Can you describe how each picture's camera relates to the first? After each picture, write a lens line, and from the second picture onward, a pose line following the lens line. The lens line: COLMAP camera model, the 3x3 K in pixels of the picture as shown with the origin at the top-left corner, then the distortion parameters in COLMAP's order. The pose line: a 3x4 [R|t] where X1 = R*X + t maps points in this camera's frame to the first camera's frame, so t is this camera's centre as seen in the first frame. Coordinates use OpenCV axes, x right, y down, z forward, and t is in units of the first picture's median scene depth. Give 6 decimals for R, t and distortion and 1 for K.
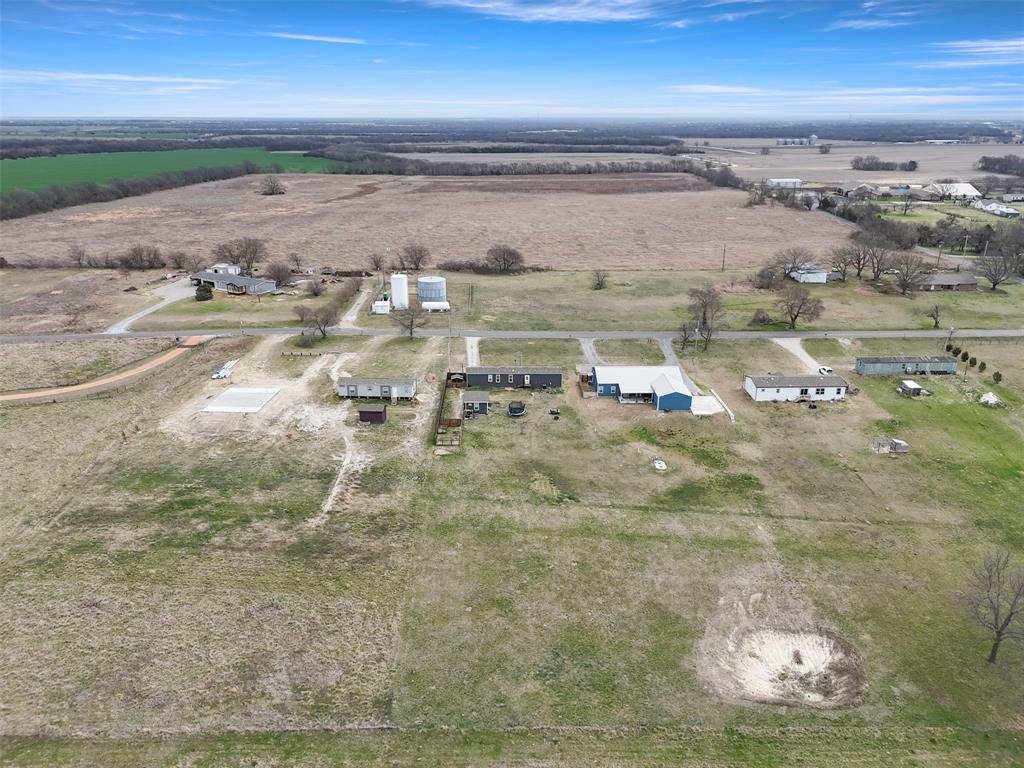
lens RADIAL K [[747.9, 0, 509.7], [0, 747.9, 387.3], [0, 0, 1]] dist [0.090141, -0.093932]
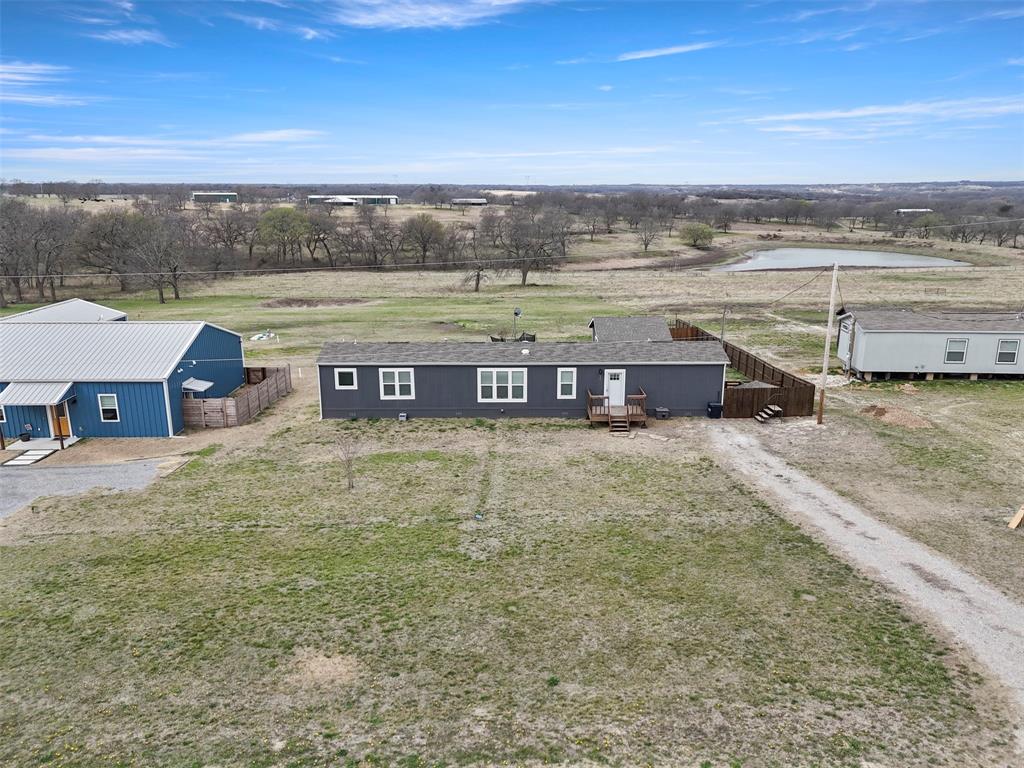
lens RADIAL K [[747.9, 0, 509.7], [0, 747.9, 387.3], [0, 0, 1]] dist [0.090141, -0.093932]
pose [[-0.999957, 0.004788, 0.007961, 0.011122], [0.008496, 0.817932, 0.575252, -0.221746], [-0.003757, 0.575294, -0.817938, 1.714864]]
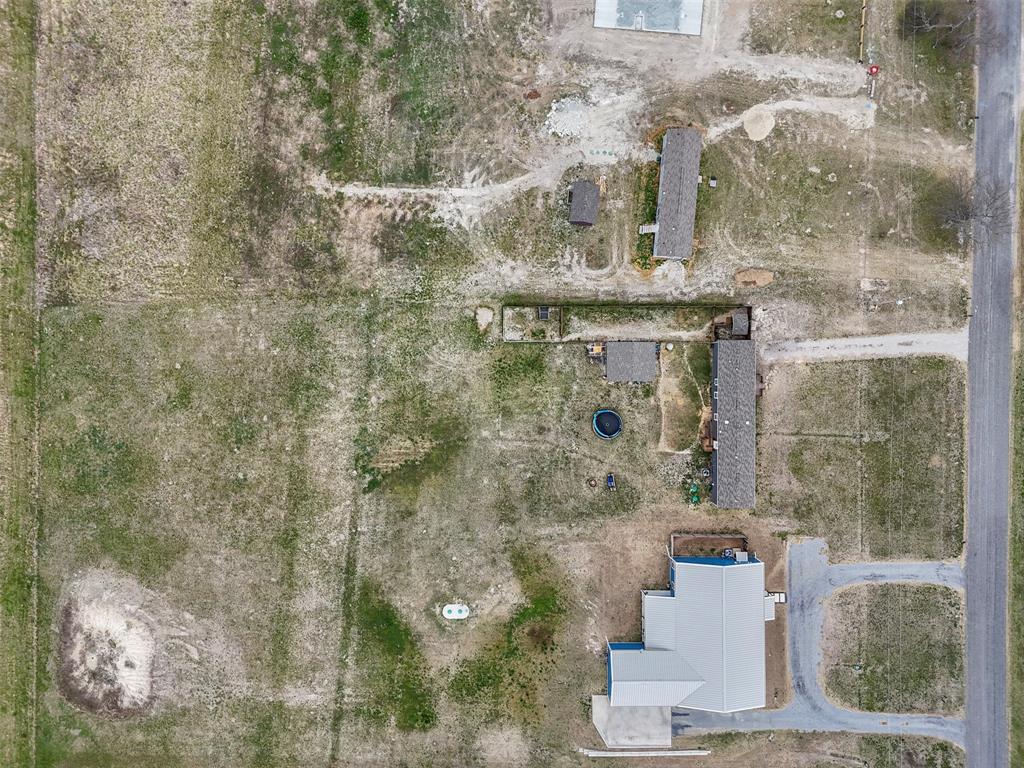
lens RADIAL K [[747.9, 0, 509.7], [0, 747.9, 387.3], [0, 0, 1]] dist [0.090141, -0.093932]
pose [[-0.015027, 0.999886, -0.001154, -0.026185], [-0.362103, -0.004366, 0.932128, -0.708602], [0.932017, 0.014425, 0.362127, 0.893147]]
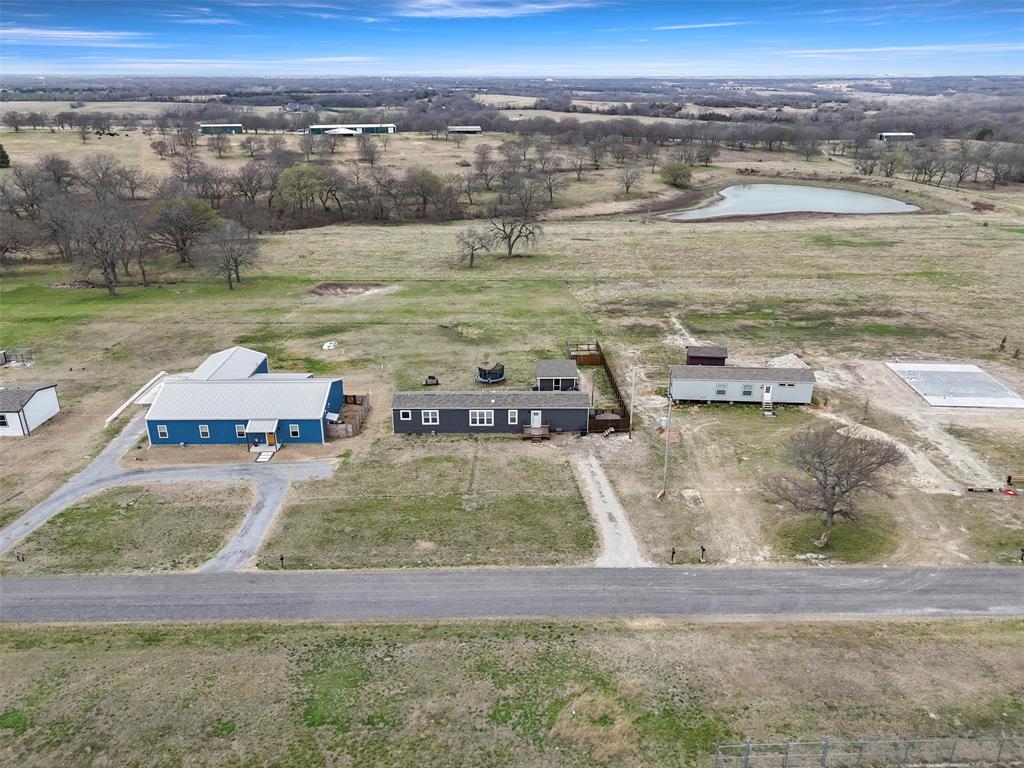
lens RADIAL K [[747.9, 0, 509.7], [0, 747.9, 387.3], [0, 0, 1]] dist [0.090141, -0.093932]
pose [[-0.999982, 0.003834, 0.004638, -0.012096], [0.005958, 0.739206, 0.673453, -0.513762], [-0.000846, 0.673468, -0.739216, 1.929822]]
